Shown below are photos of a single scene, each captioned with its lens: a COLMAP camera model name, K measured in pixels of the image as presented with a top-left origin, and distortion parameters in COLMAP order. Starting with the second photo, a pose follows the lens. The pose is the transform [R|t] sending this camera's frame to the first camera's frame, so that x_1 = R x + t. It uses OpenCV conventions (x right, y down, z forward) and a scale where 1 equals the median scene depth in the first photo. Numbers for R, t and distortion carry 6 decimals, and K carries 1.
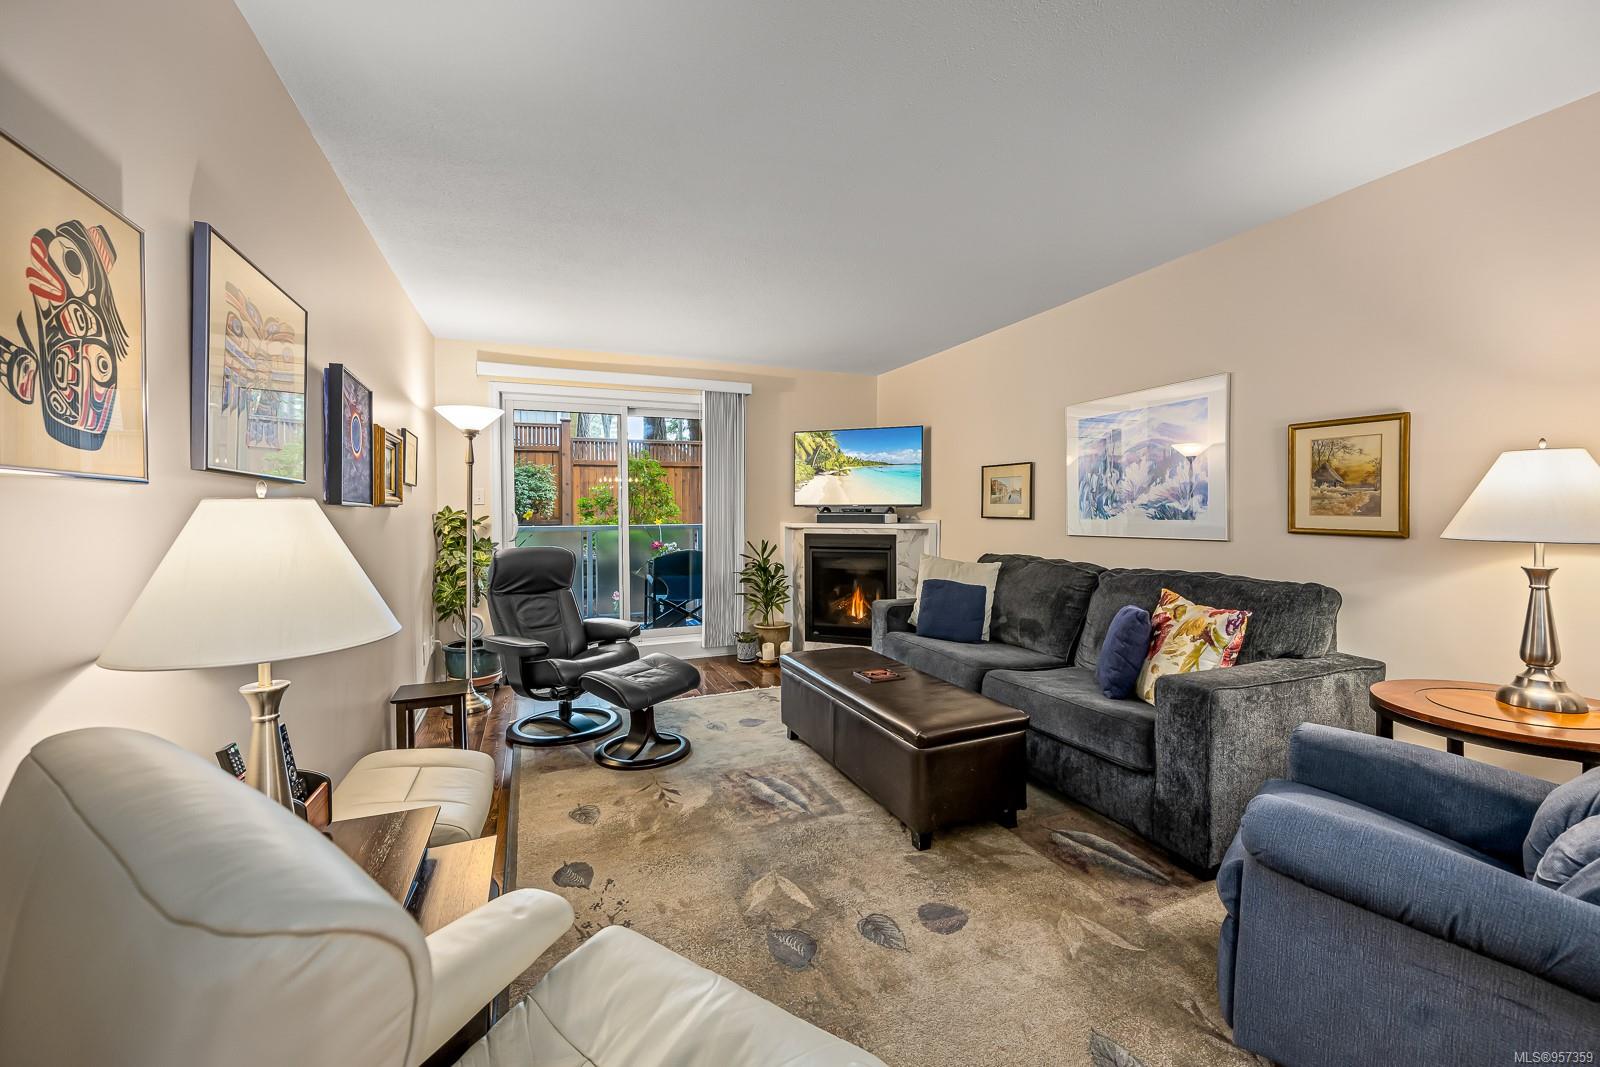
lens RADIAL K [[639.2, 0, 809.2], [0, 639.2, 518.1], [0, 0, 1]] dist [-0.001391, 0.000063]
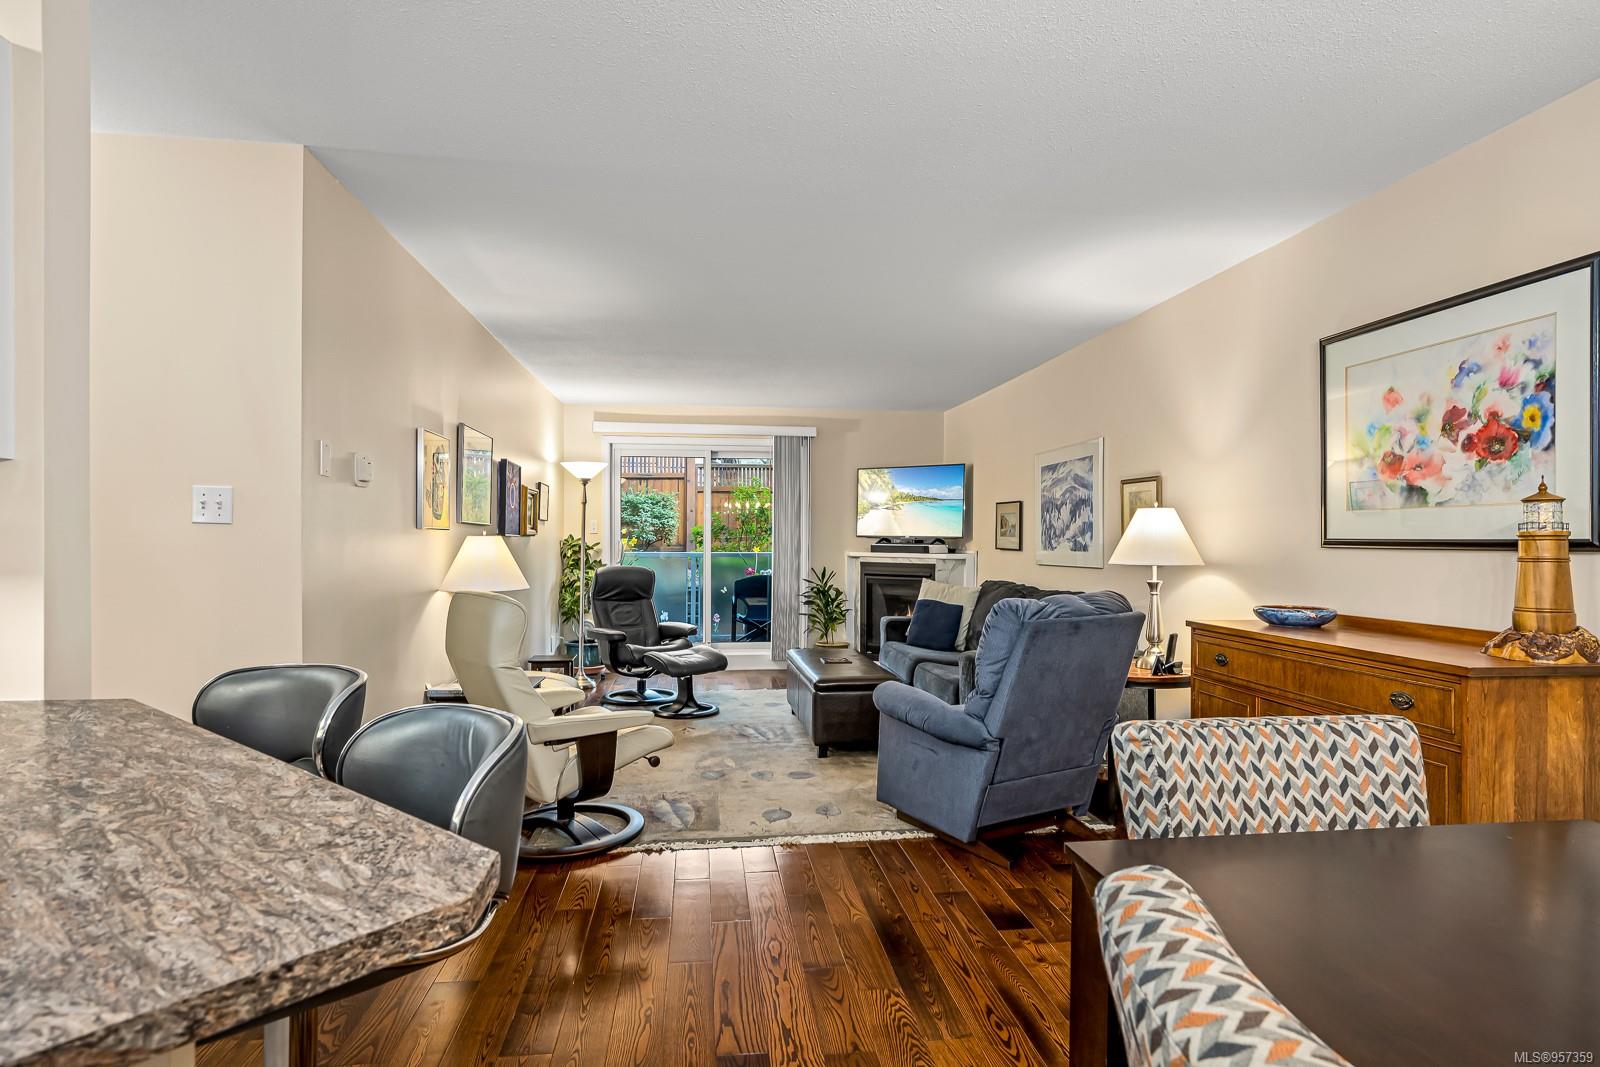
lens RADIAL K [[861.7, 0, 812.8], [0, 861.7, 536.0], [0, 0, 1]] dist [-0.001967, 0.000171]
pose [[0.963577, 0.007945, -0.267314, 0.380338], [-0.011821, 0.999847, -0.012893, -0.000051], [0.267171, 0.015583, 0.963523, -0.560449]]
